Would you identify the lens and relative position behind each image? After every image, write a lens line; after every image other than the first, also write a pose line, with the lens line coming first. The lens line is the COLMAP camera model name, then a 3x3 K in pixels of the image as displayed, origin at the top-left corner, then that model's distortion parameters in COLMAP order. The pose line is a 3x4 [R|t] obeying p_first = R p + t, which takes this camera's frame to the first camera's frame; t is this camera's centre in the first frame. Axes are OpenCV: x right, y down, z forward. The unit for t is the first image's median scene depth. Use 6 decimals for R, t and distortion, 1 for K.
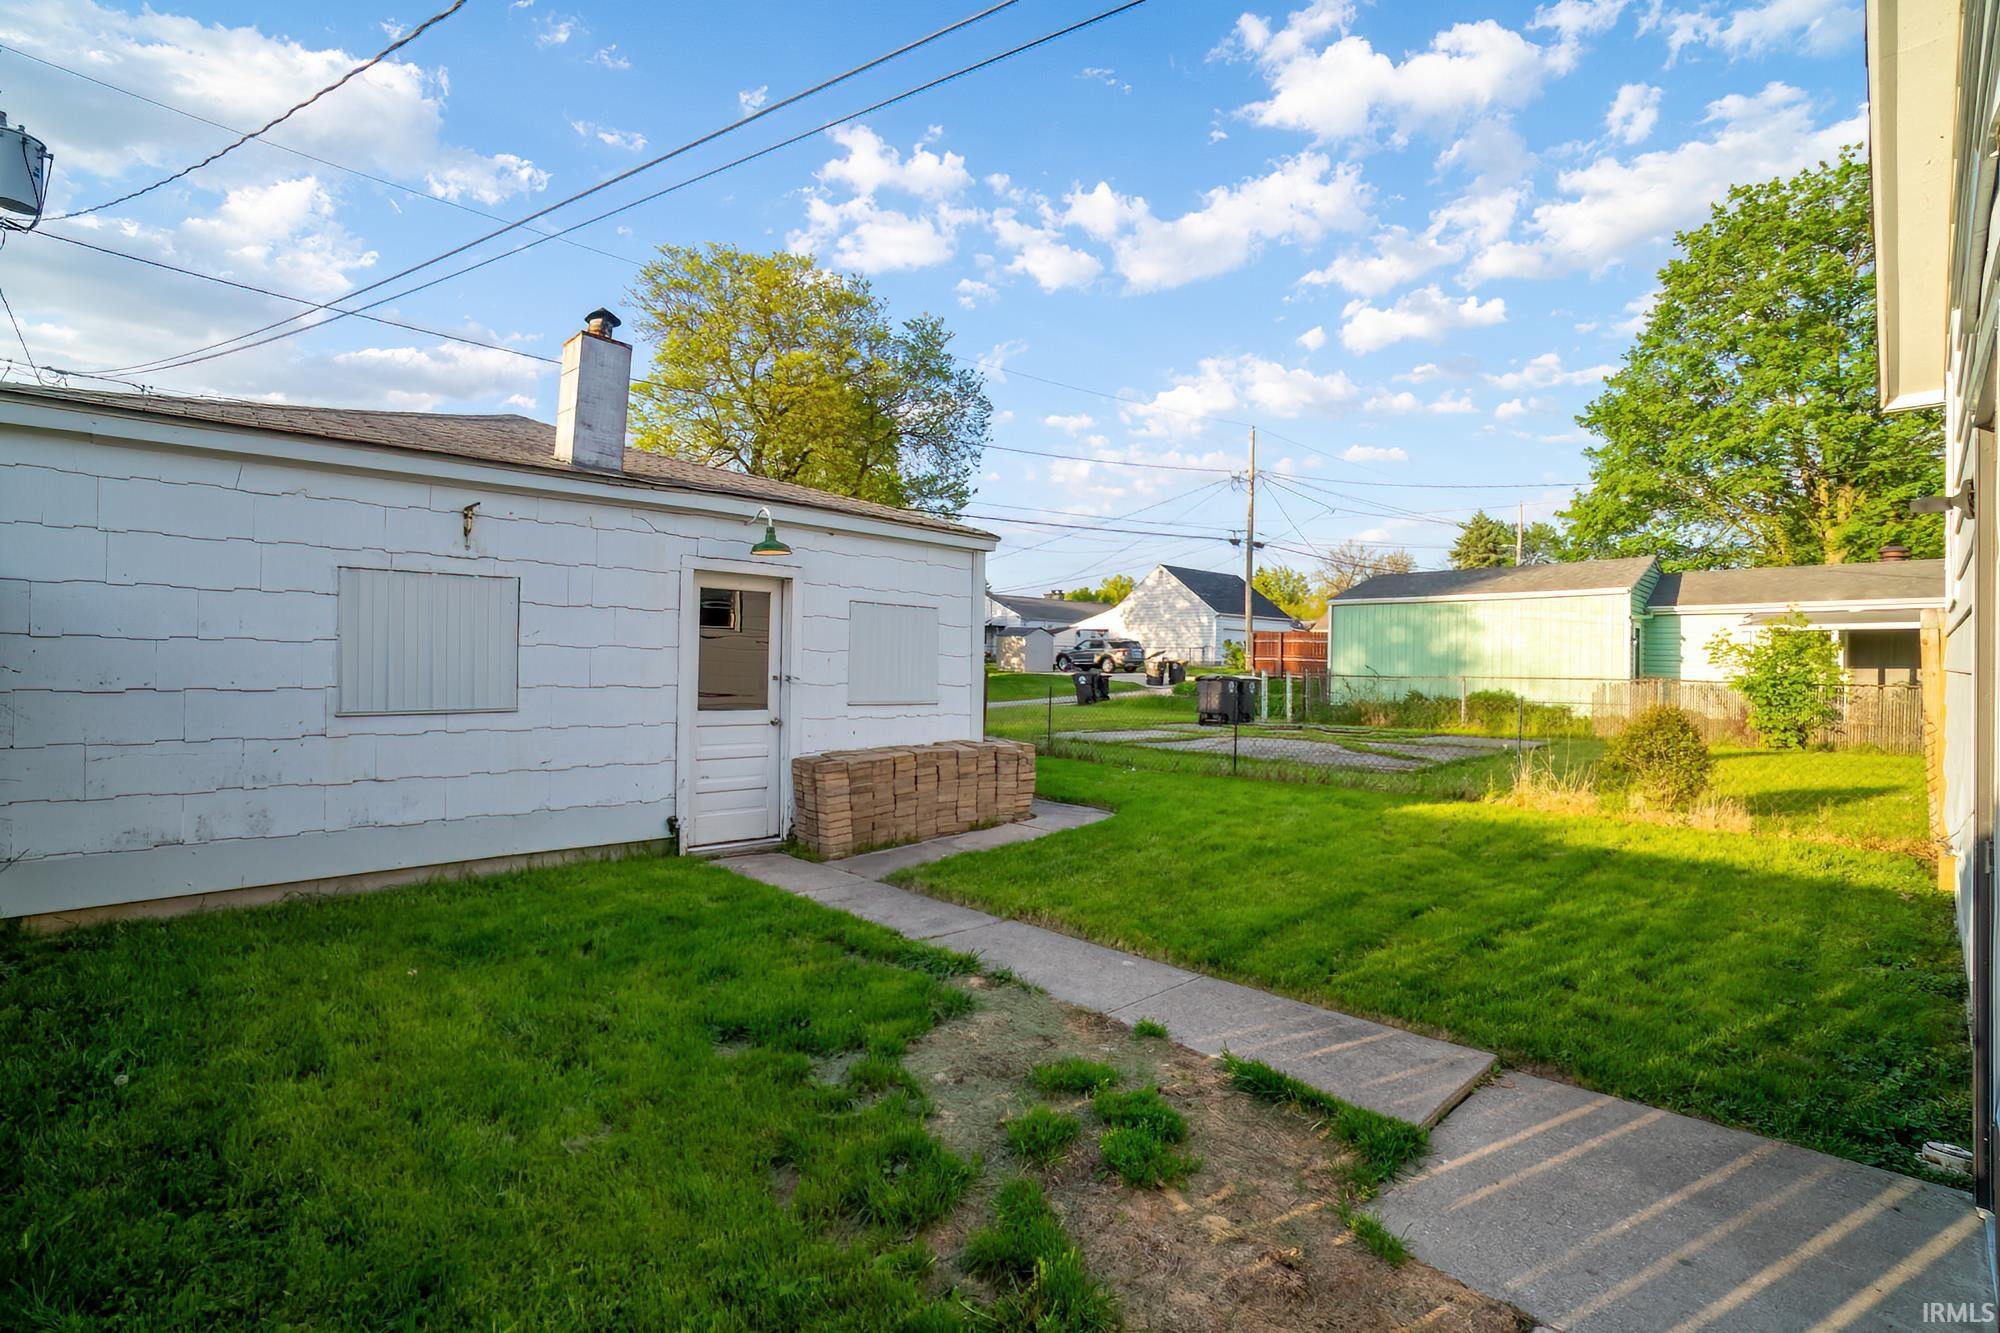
lens RADIAL K [[904.5, 0, 1000.0], [0, 904.5, 666.5], [0, 0, 1]] dist [0.002717, 0.000550]
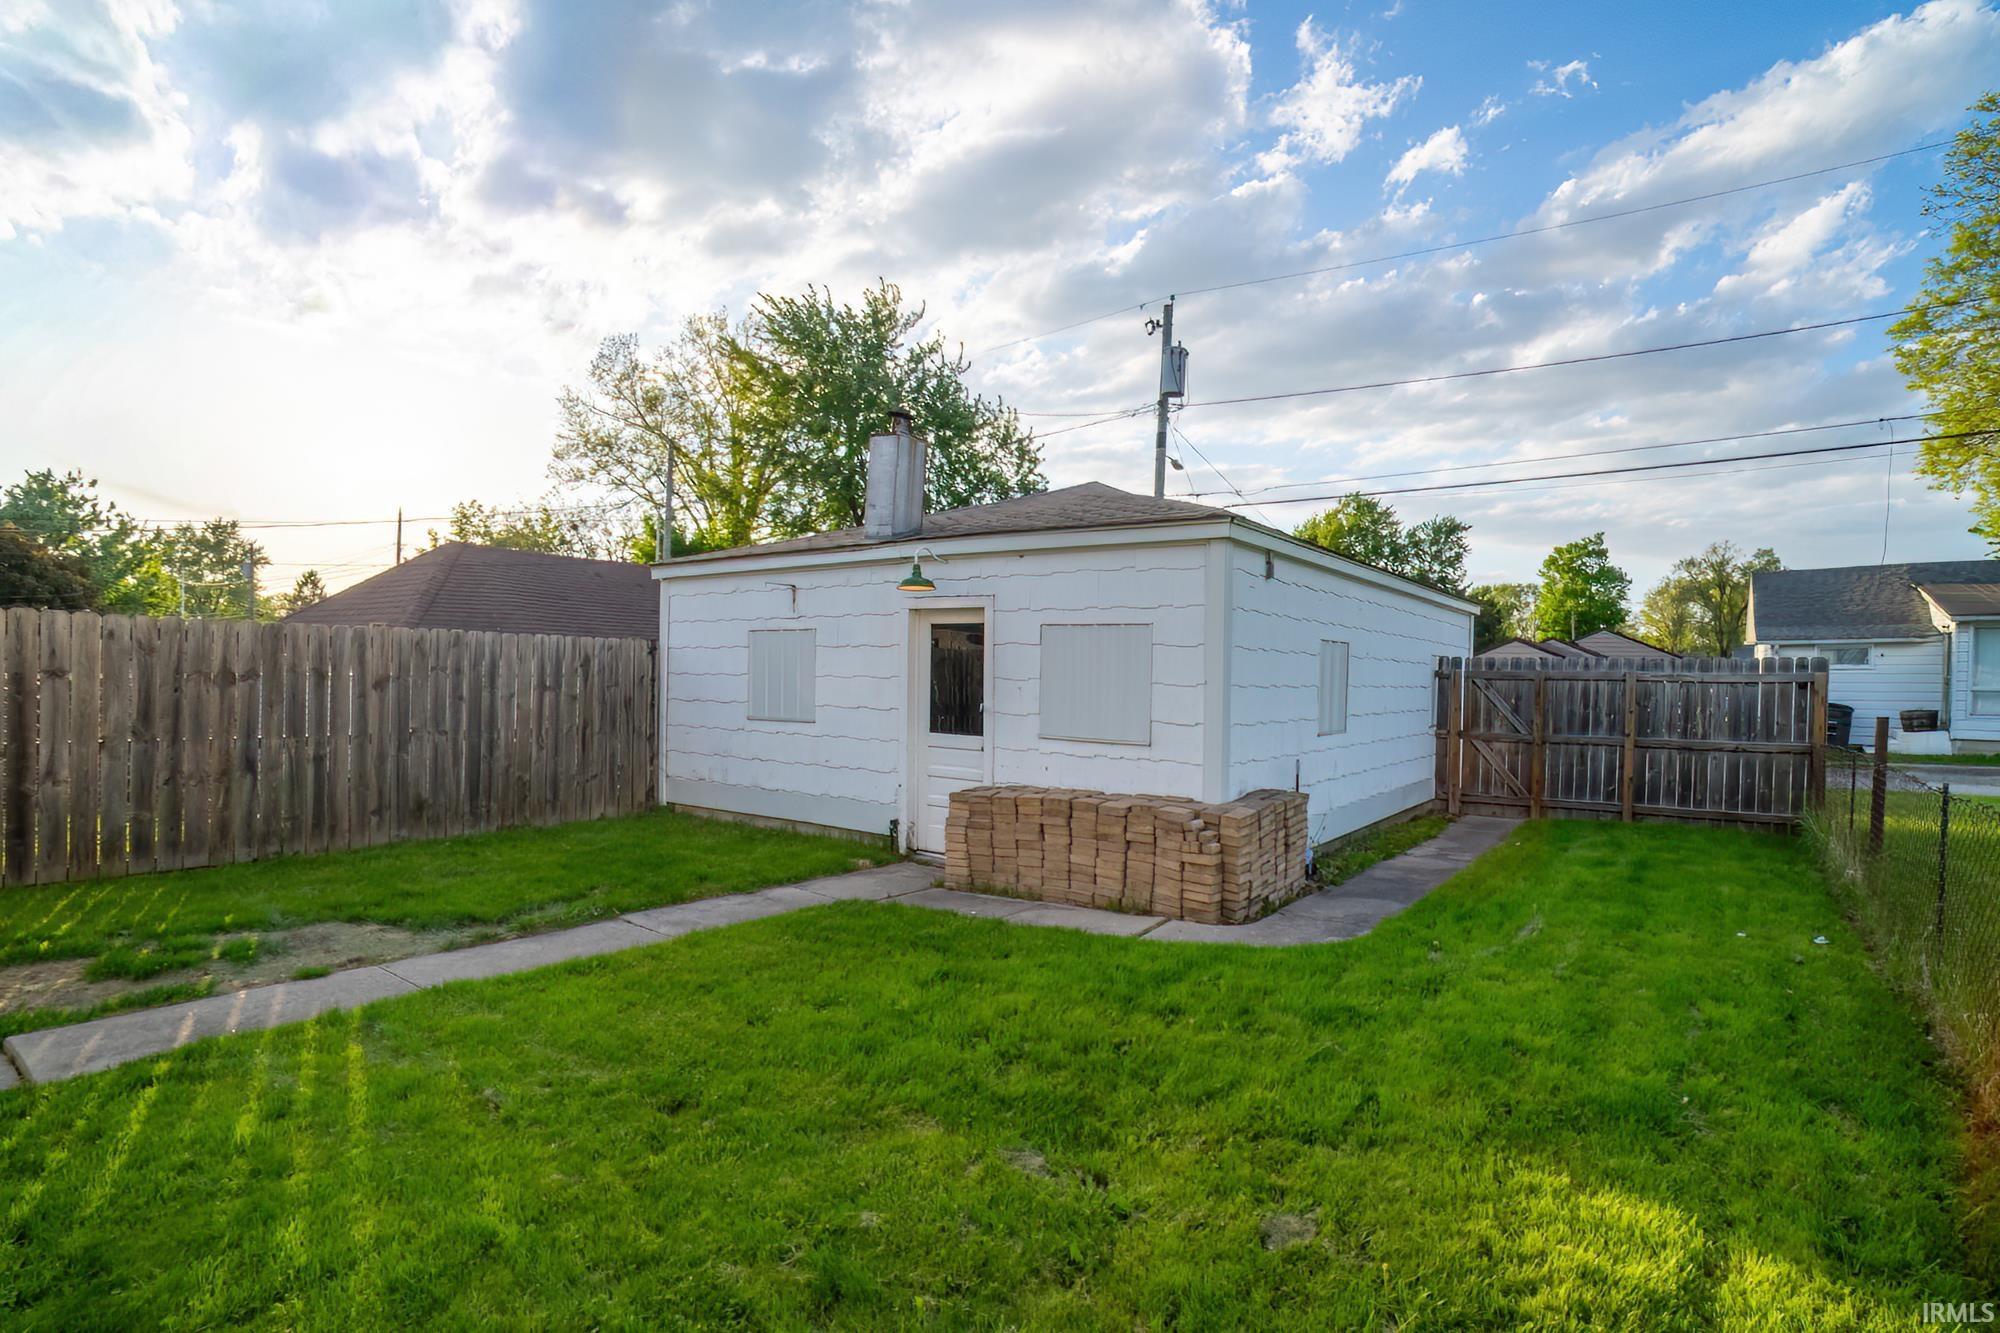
lens RADIAL K [[974.1, 0, 1083.2], [0, 974.1, 701.9], [0, 0, 1]] dist [-0.003878, -0.000433]
pose [[0.220075, 0.012690, -0.975400, 0.891344], [-0.021191, 0.999742, 0.008226, -0.003740], [0.975253, 0.018859, 0.220287, 0.907780]]
